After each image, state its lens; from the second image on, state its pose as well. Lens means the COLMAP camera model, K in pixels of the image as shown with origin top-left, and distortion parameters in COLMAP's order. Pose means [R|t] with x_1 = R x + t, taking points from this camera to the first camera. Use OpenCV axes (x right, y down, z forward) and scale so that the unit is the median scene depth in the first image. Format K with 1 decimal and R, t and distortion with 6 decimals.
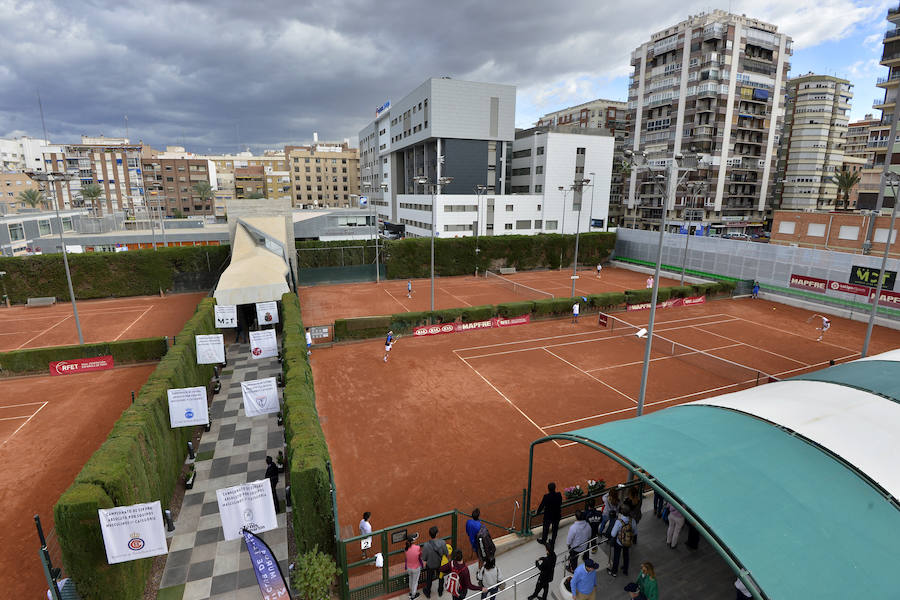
lens RADIAL K [[430.7, 0, 450.0], [0, 430.7, 300.0], [0, 0, 1]] dist [-0.017744, -0.017637]
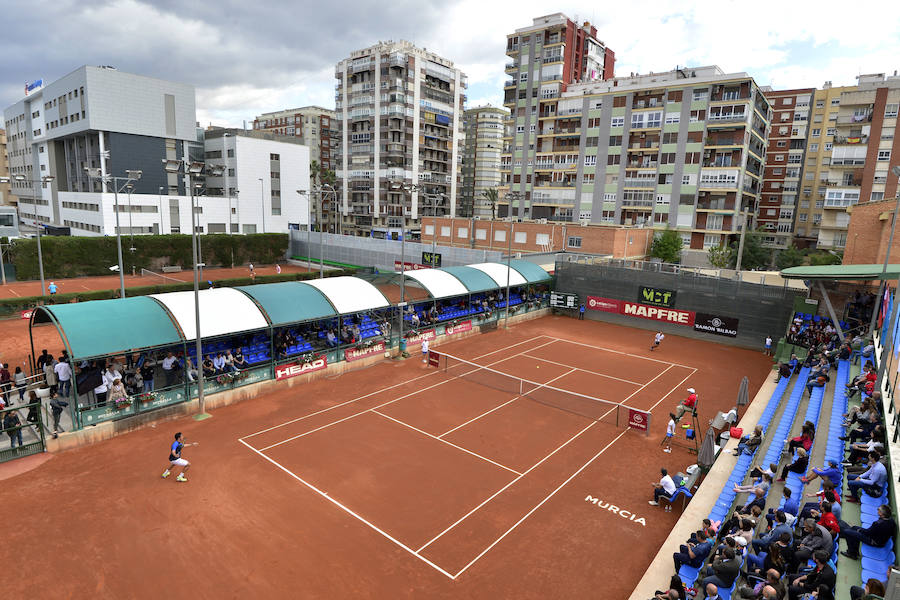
lens RADIAL K [[484.5, 0, 450.0], [0, 484.5, 300.0], [0, 0, 1]] dist [0.003805, -0.022869]
pose [[0.872529, -0.056538, 0.485279, 0.096241], [0.076347, 0.996857, -0.021131, 0.051486], [-0.482560, 0.055487, 0.874104, -0.203875]]
